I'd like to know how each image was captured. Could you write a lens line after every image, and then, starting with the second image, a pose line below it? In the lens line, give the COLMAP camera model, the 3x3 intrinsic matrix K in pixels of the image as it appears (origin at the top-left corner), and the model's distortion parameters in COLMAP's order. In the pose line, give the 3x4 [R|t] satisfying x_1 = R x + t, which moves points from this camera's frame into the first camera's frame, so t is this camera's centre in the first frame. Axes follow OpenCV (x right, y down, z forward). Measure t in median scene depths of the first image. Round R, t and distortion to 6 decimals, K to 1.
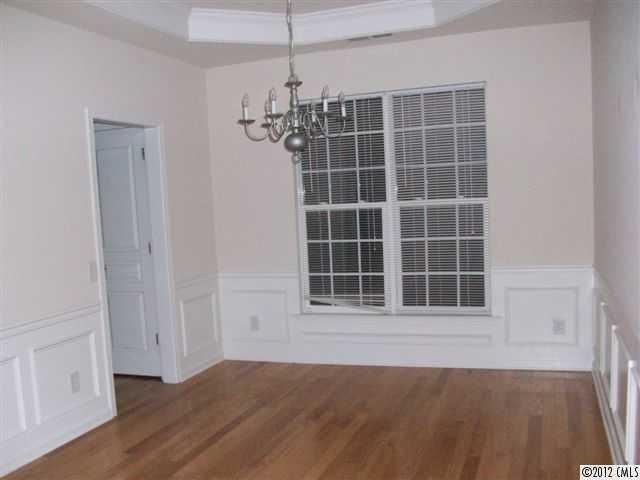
lens RADIAL K [[654.0, 0, 320.0], [0, 654.0, 240.0], [0, 0, 1]] dist [-0.133461, 0.005211]
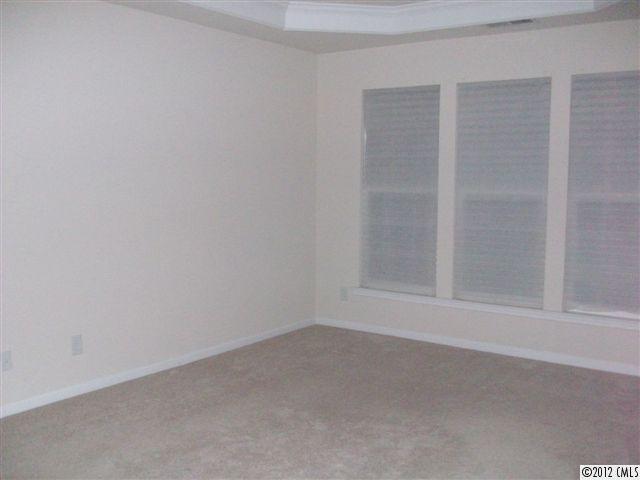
lens RADIAL K [[654.0, 0, 320.0], [0, 654.0, 240.0], [0, 0, 1]] dist [-0.133461, 0.005211]
pose [[0.962424, 0.085404, -0.257773, 0.167298], [-0.076643, 0.996093, 0.043864, -0.005082], [0.260512, -0.022459, 0.965209, -0.061901]]
